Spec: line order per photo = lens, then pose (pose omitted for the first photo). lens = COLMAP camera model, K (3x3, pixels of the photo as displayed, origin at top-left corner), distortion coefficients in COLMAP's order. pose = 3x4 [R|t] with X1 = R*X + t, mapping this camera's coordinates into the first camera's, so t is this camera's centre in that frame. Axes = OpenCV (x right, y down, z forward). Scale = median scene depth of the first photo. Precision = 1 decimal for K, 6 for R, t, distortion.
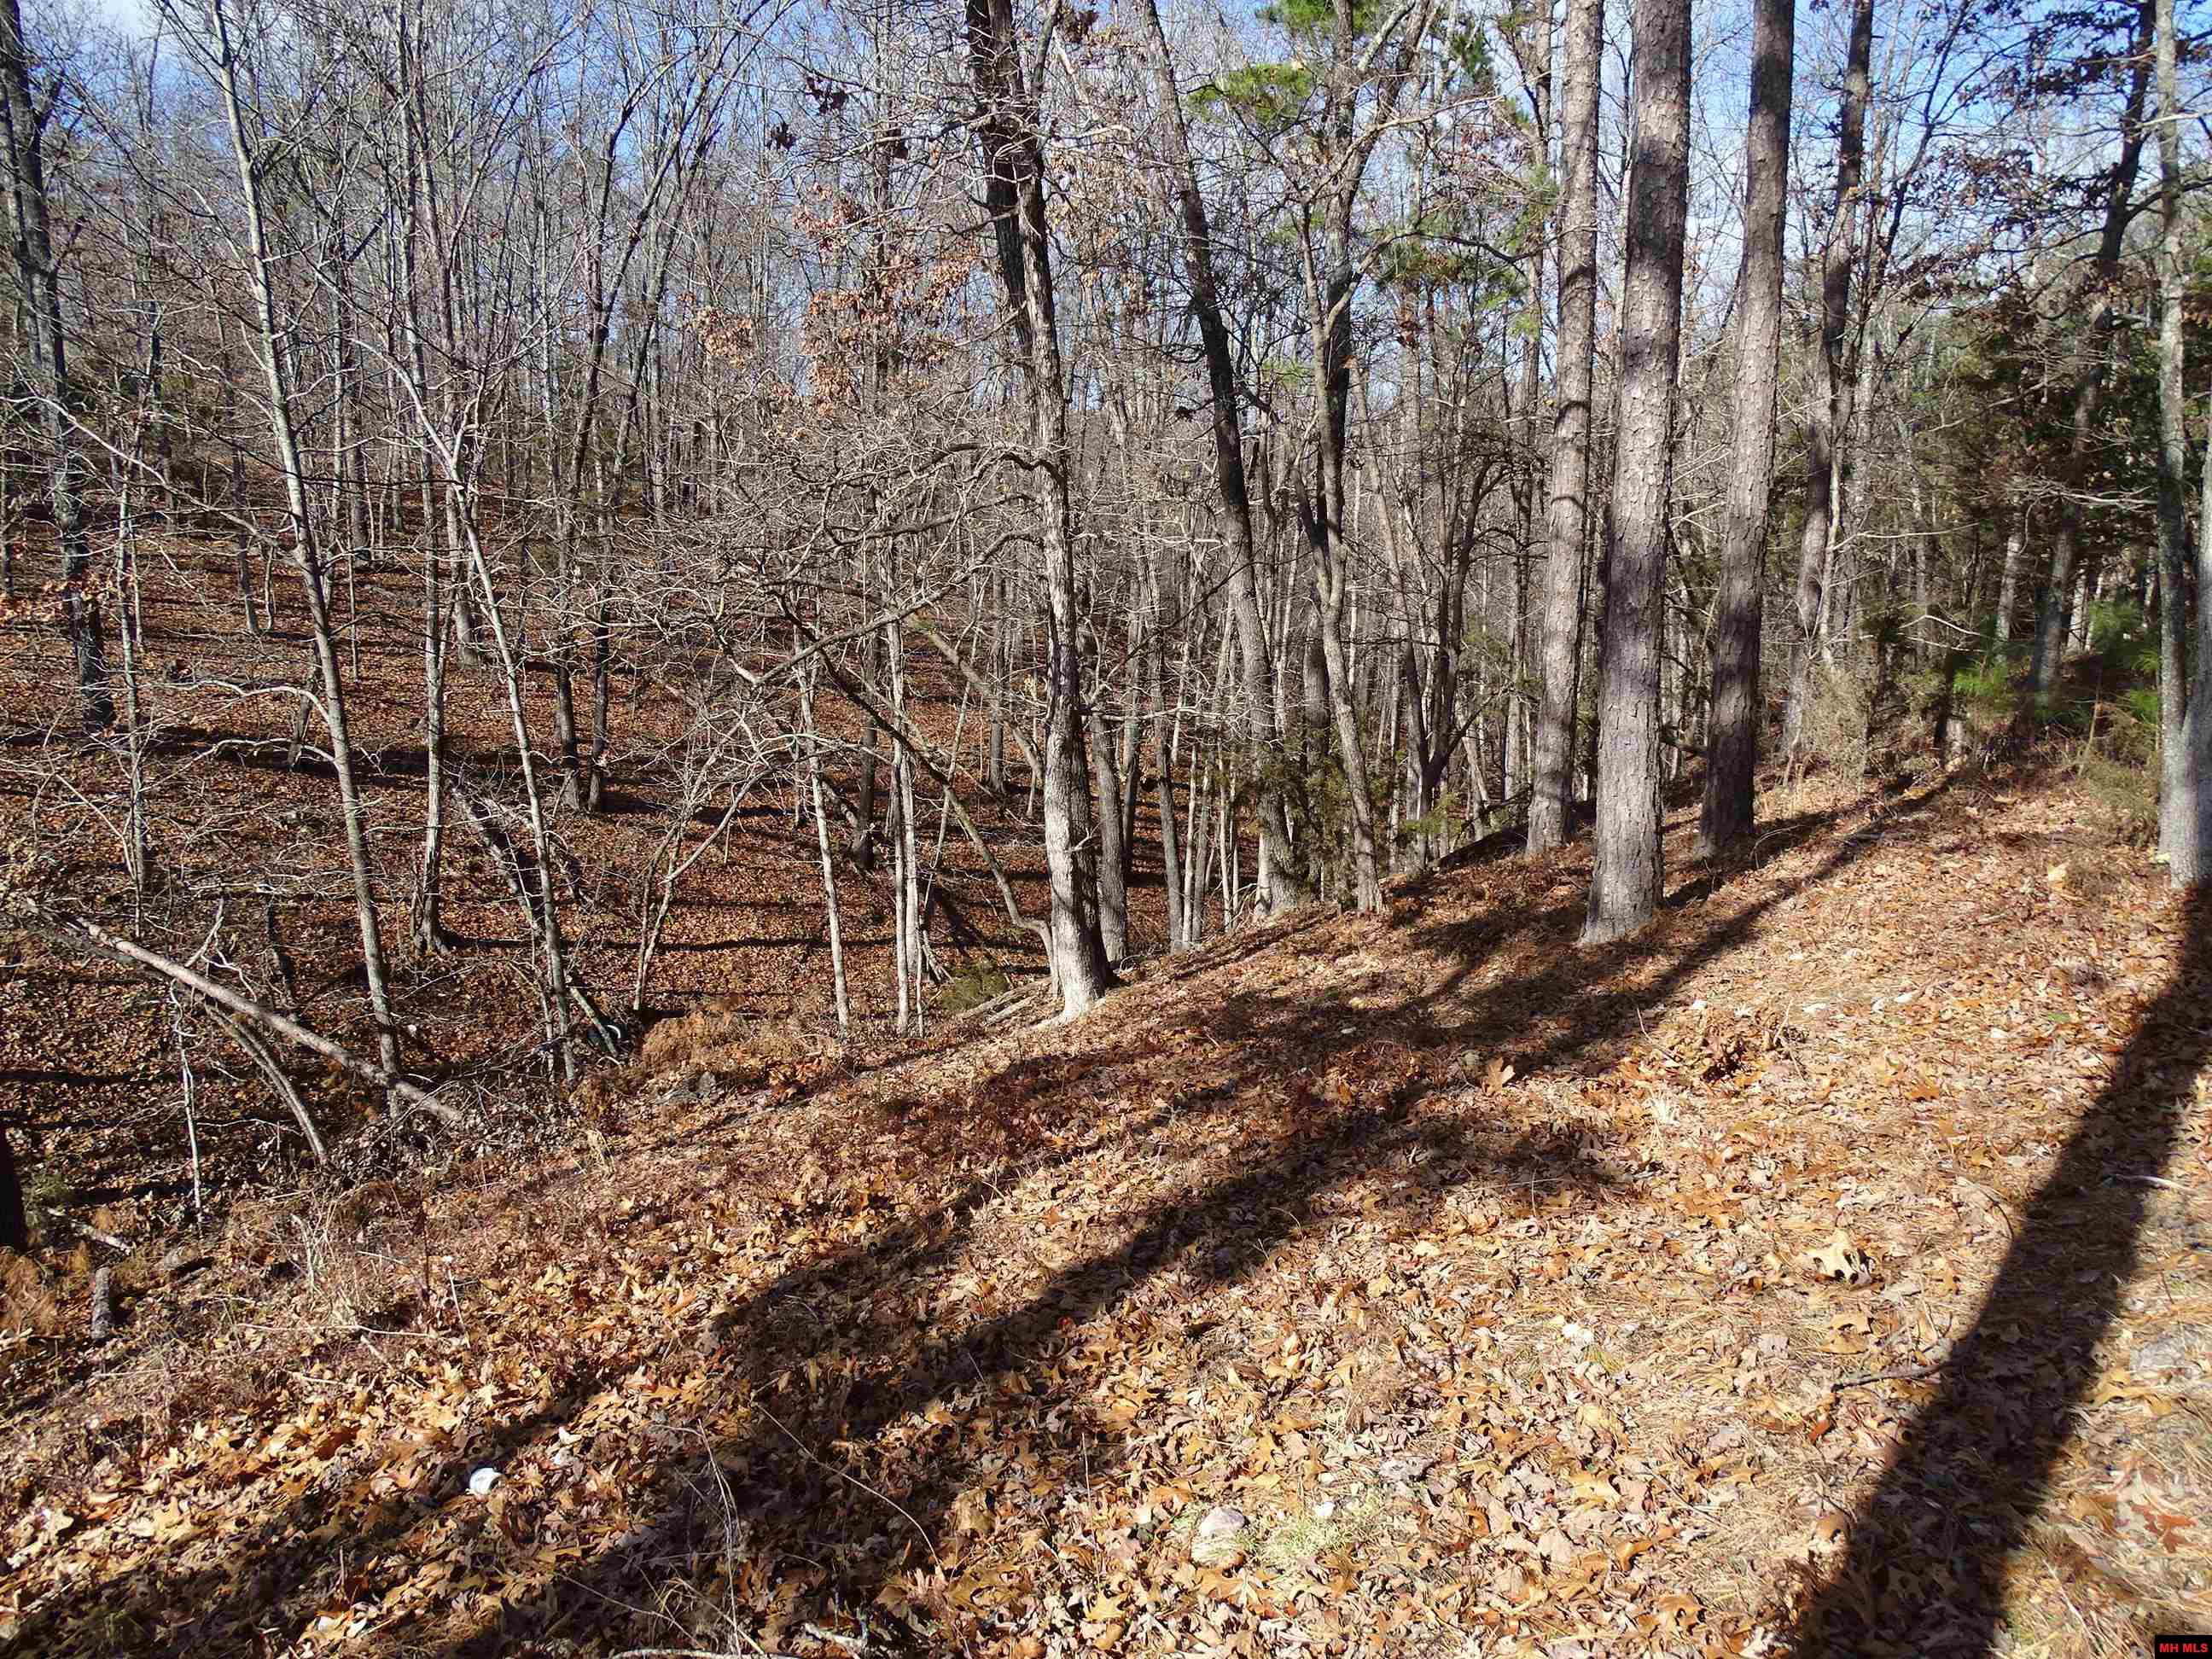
lens RADIAL K [[1588.8, 0, 1108.2], [0, 1588.8, 834.9], [0, 0, 1]] dist [0.006194, 0.005478]
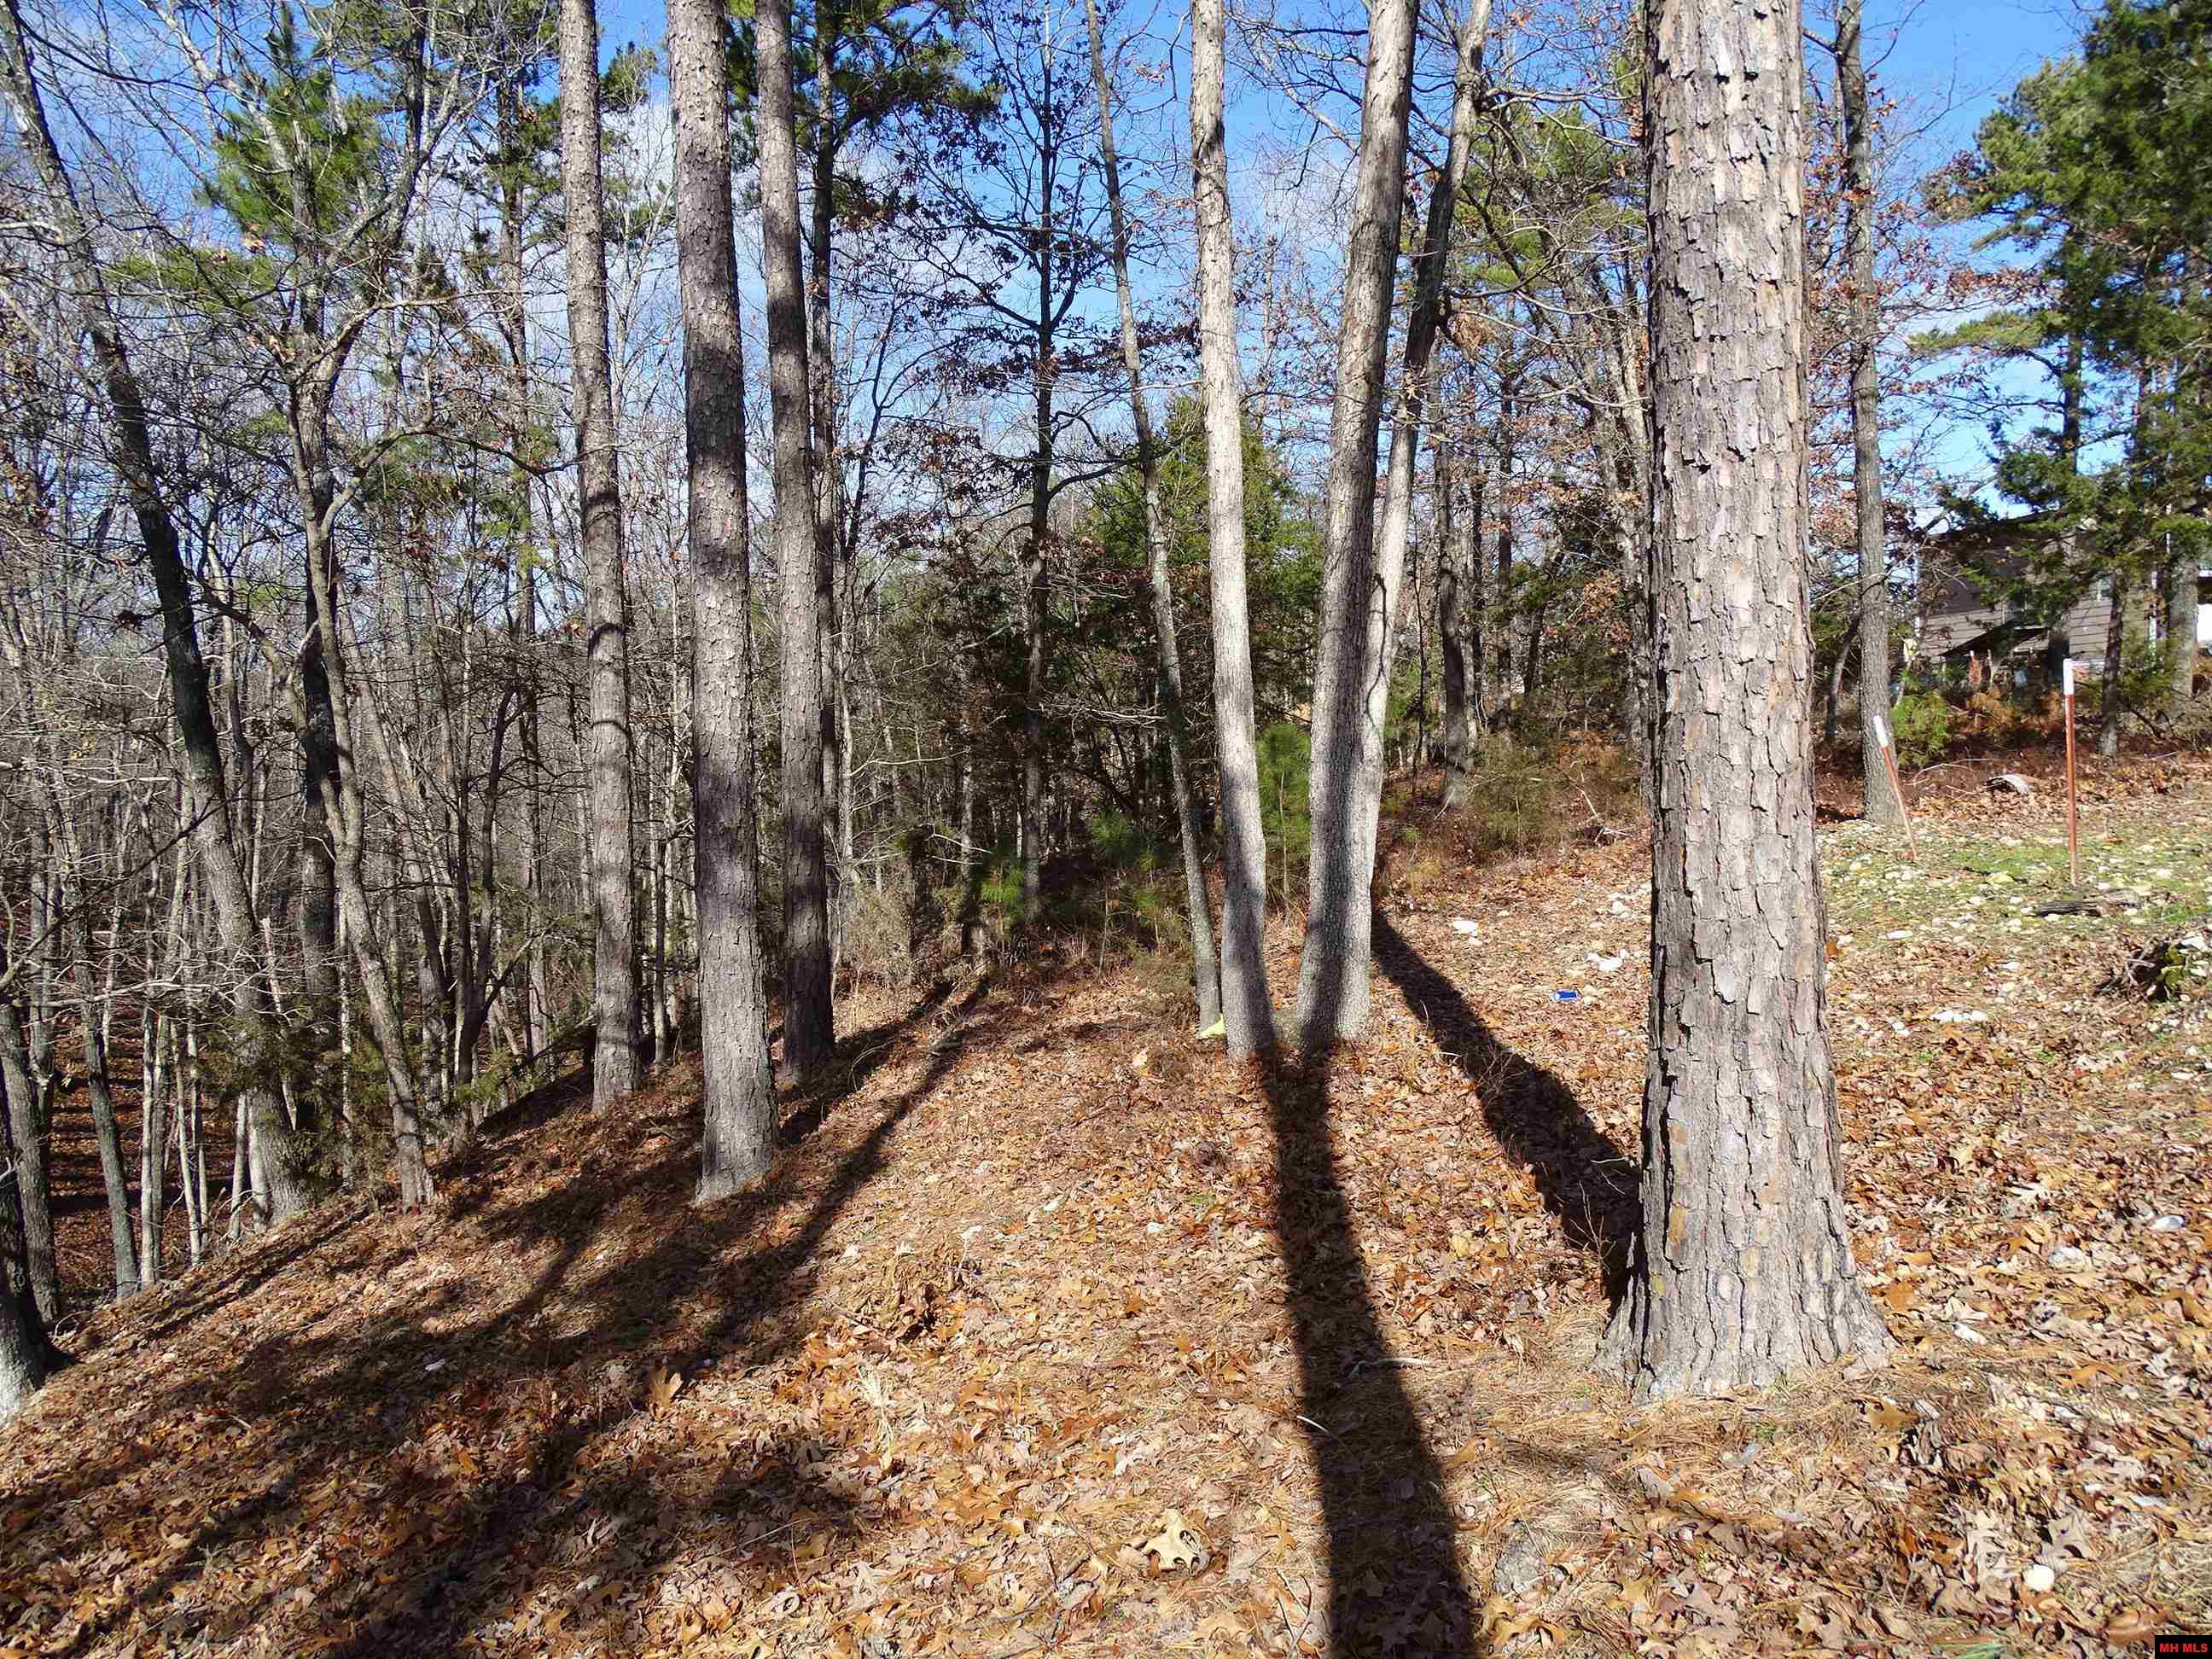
lens RADIAL K [[1588.8, 0, 1103.4], [0, 1588.8, 817.0], [0, 0, 1]] dist [0.006194, 0.005478]
pose [[0.818732, -0.034094, 0.573162, -0.018318], [0.125445, 0.984741, -0.120616, -0.007502], [-0.560304, 0.170653, 0.810516, 0.099771]]
